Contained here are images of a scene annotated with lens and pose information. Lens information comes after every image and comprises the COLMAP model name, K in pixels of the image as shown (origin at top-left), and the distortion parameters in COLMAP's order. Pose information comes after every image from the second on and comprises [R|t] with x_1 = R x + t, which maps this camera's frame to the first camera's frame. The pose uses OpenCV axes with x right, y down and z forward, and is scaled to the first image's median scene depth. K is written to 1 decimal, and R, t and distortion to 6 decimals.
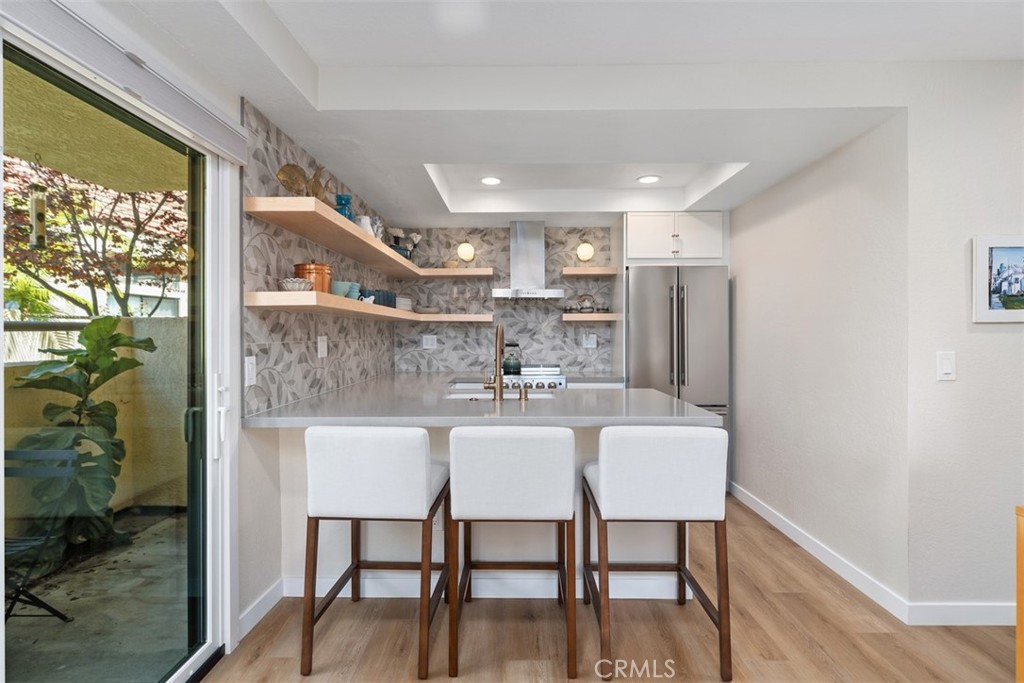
lens RADIAL K [[521.8, 0, 512.2], [0, 521.8, 335.5], [0, 0, 1]] dist [-0.007460, 0.001726]
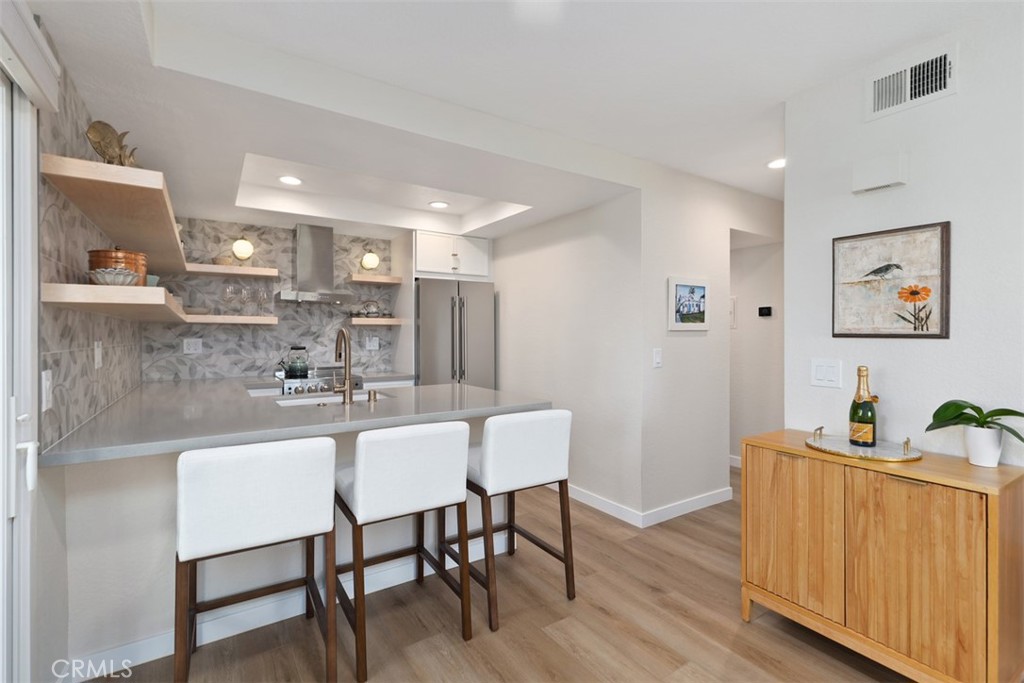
lens RADIAL K [[463.0, 0, 513.2], [0, 463.0, 336.2], [0, 0, 1]] dist [0.001508, -0.000123]
pose [[0.828318, -0.000404, 0.560258, -0.172647], [0.001121, 0.999999, -0.000937, -0.003750], [-0.560257, 0.001404, 0.828318, 0.046075]]
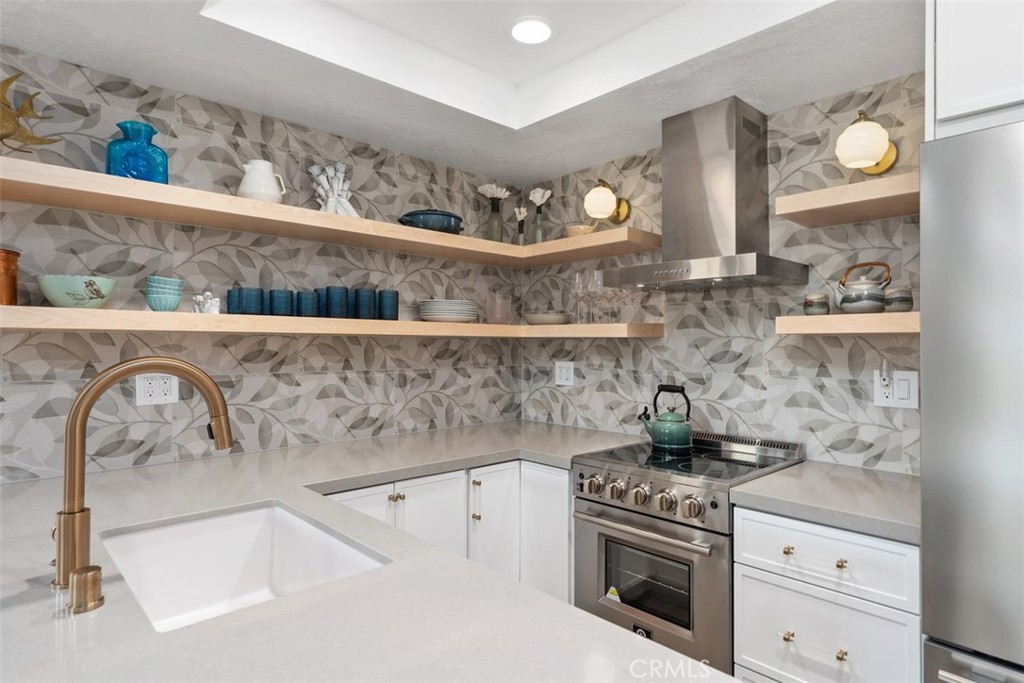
lens RADIAL K [[548.5, 0, 513.8], [0, 548.5, 336.7], [0, 0, 1]] dist [-0.017610, -0.000245]
pose [[0.691972, -0.006599, -0.721894, 0.276740], [-0.006424, 0.999862, -0.015298, -0.021481], [0.721896, 0.015224, 0.691834, 0.634515]]
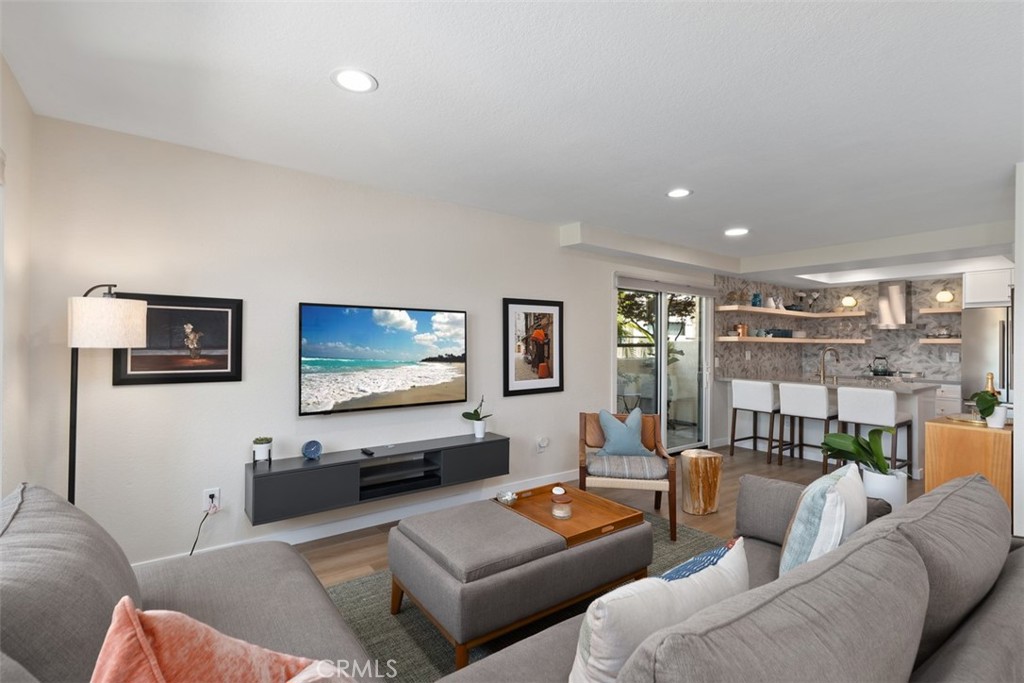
lens RADIAL K [[463.0, 0, 509.9], [0, 463.0, 337.1], [0, 0, 1]] dist [0.001508, -0.000123]
pose [[0.603318, -0.002620, -0.797496, 0.501730], [-0.010859, 0.999875, -0.011500, -0.020186], [0.797427, 0.015598, 0.603214, -0.867207]]
